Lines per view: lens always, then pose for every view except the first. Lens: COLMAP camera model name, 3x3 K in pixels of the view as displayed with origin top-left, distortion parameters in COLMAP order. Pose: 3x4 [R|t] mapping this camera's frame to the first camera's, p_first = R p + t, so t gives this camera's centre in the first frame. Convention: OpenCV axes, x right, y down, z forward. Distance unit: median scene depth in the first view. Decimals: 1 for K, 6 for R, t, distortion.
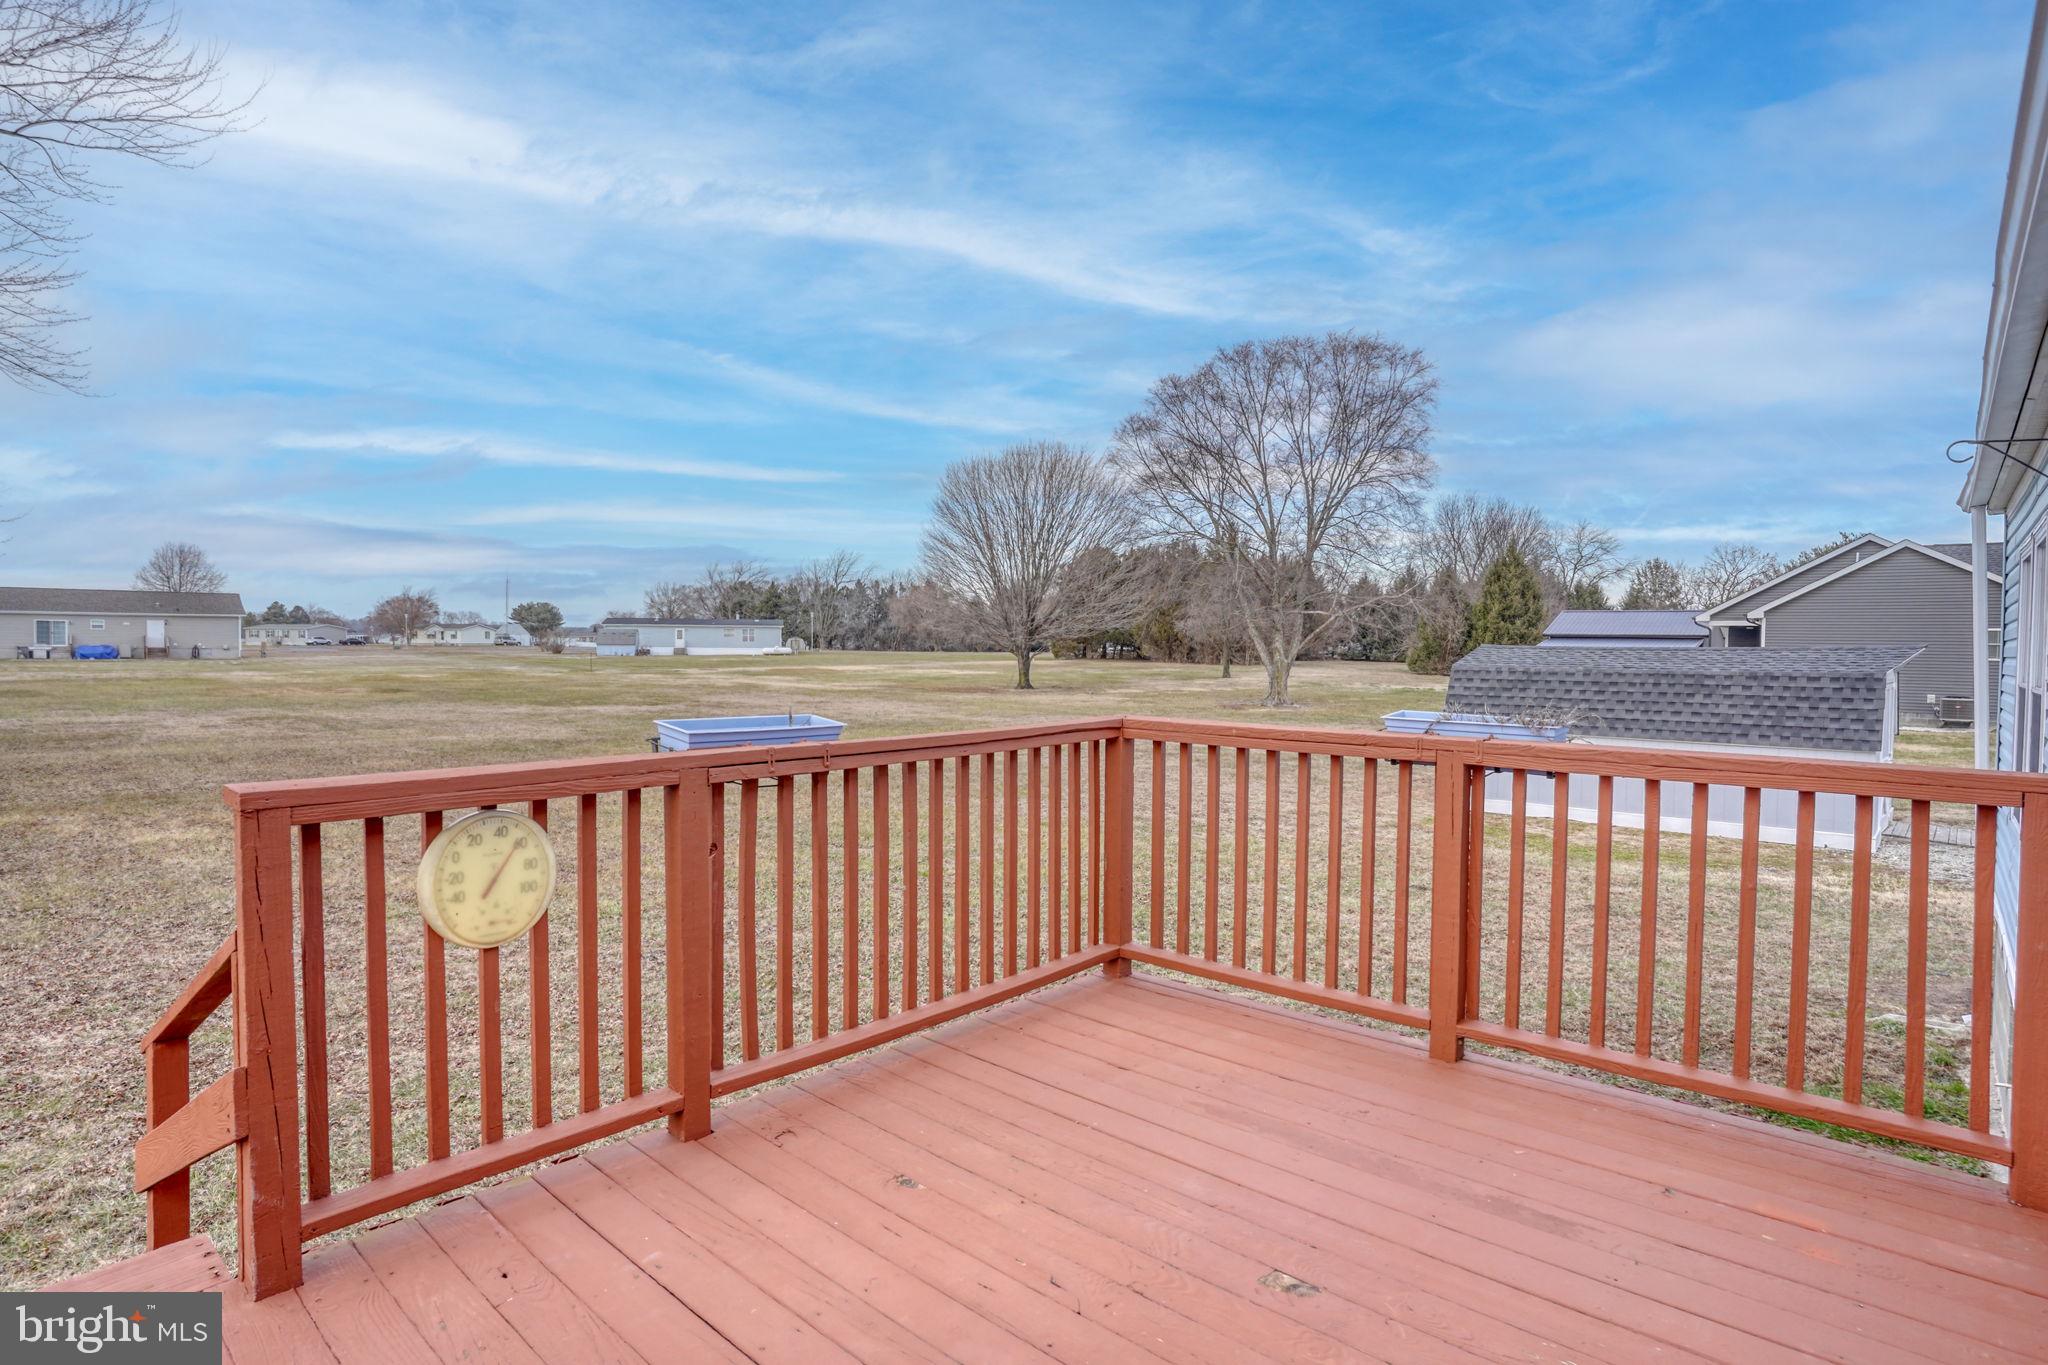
lens RADIAL K [[1067.2, 0, 1022.0], [0, 1067.2, 687.7], [0, 0, 1]] dist [-0.076913, 0.042011]
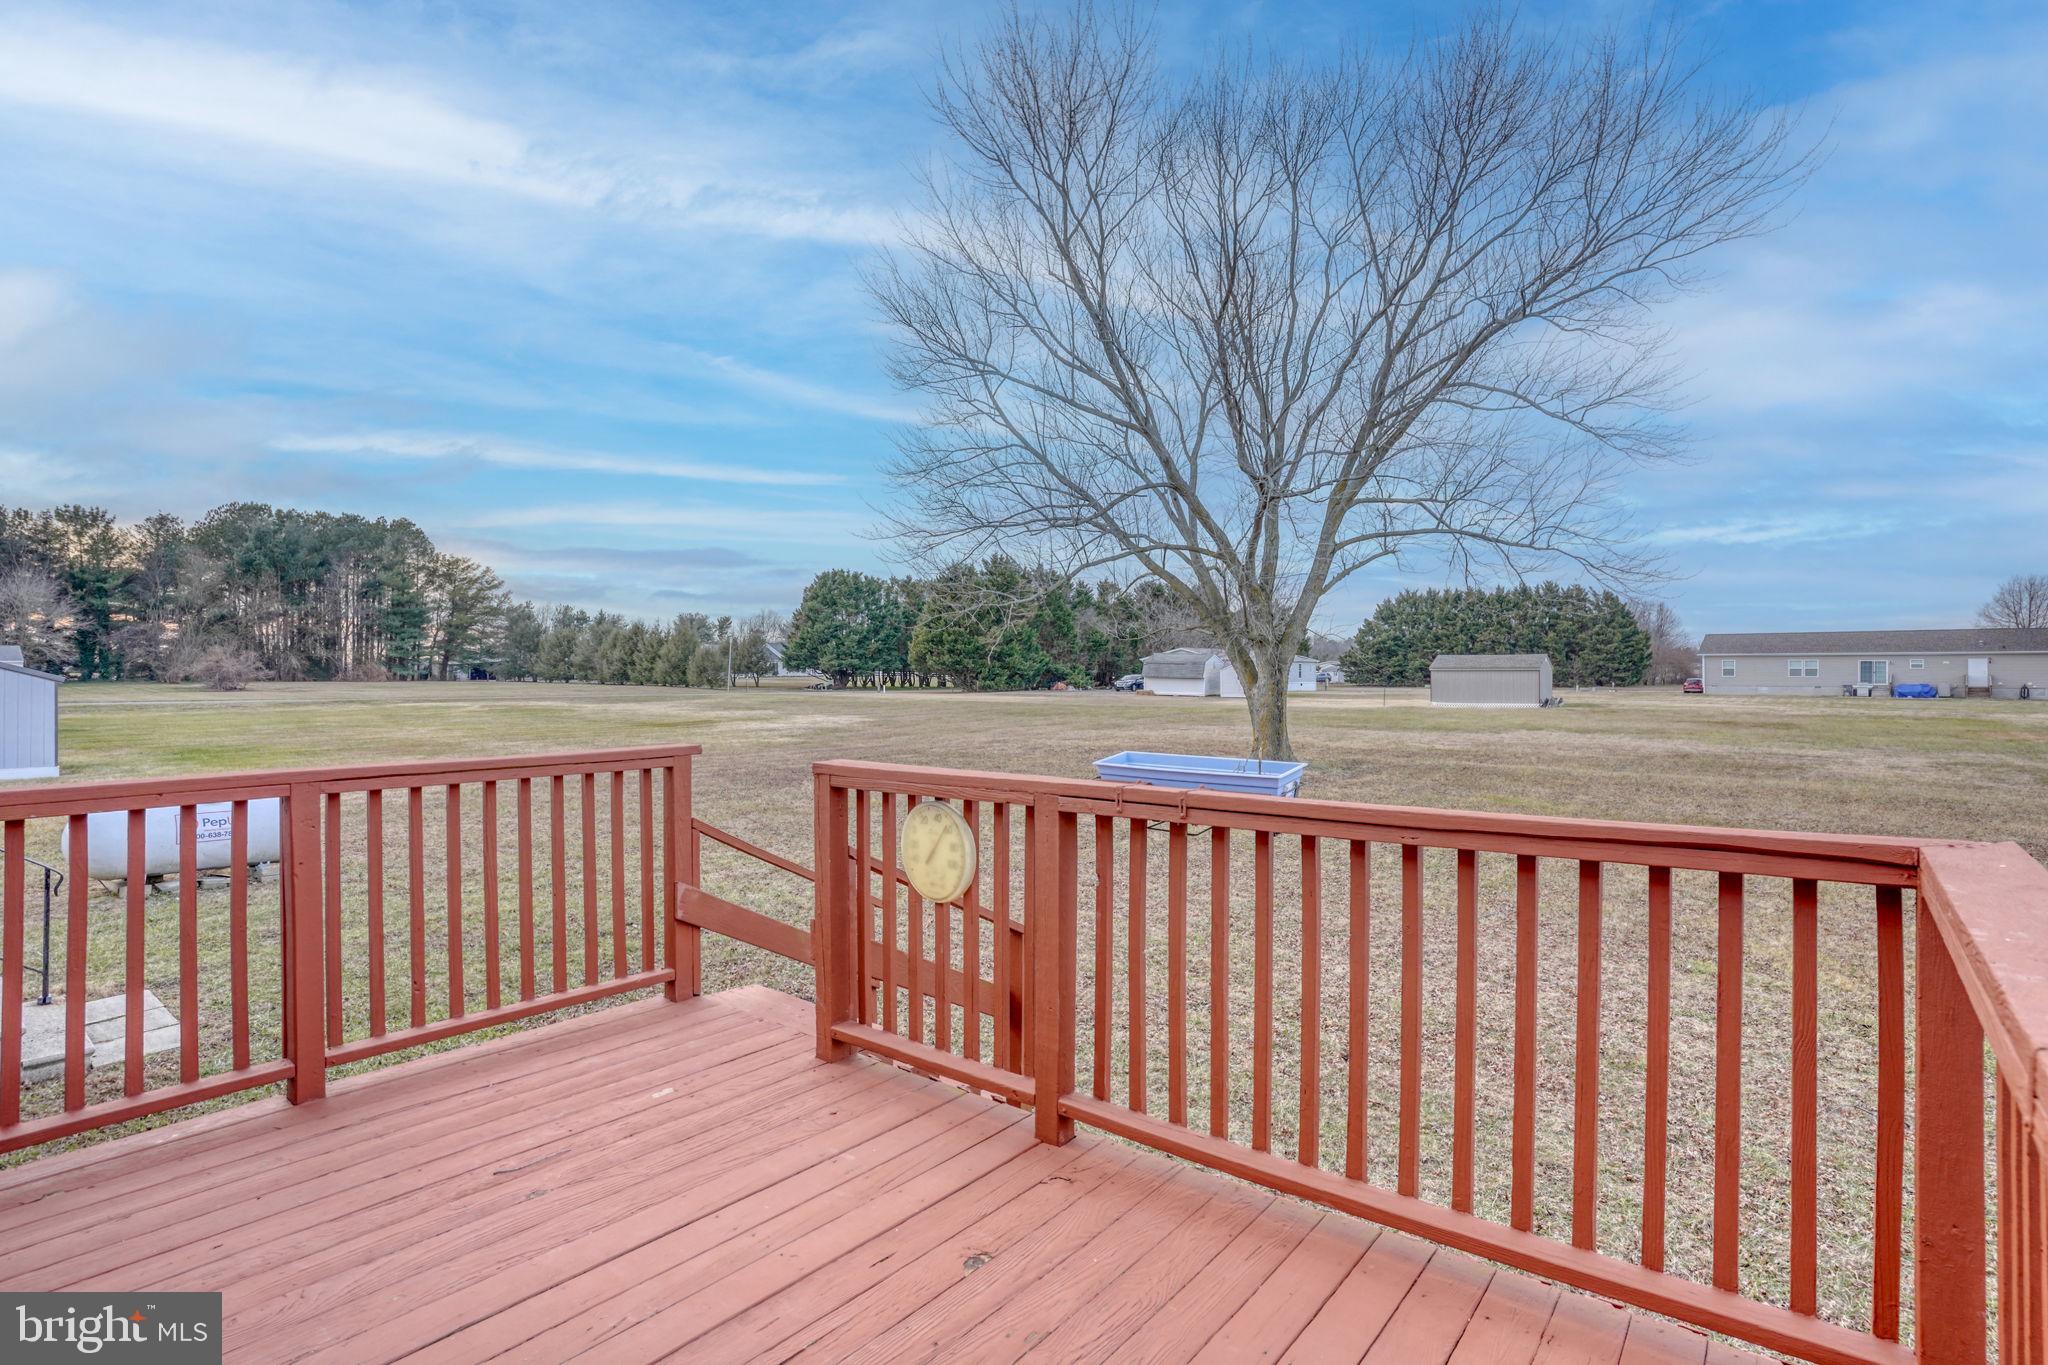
lens RADIAL K [[998.2, 0, 1024.0], [0, 998.2, 682.5], [0, 0, 1]] dist [-0.000883, 0.000120]
pose [[0.068203, -0.002303, -0.997669, 0.780948], [-0.040821, 0.999153, -0.005097, -0.036593], [0.996836, 0.041073, 0.068051, 0.977719]]
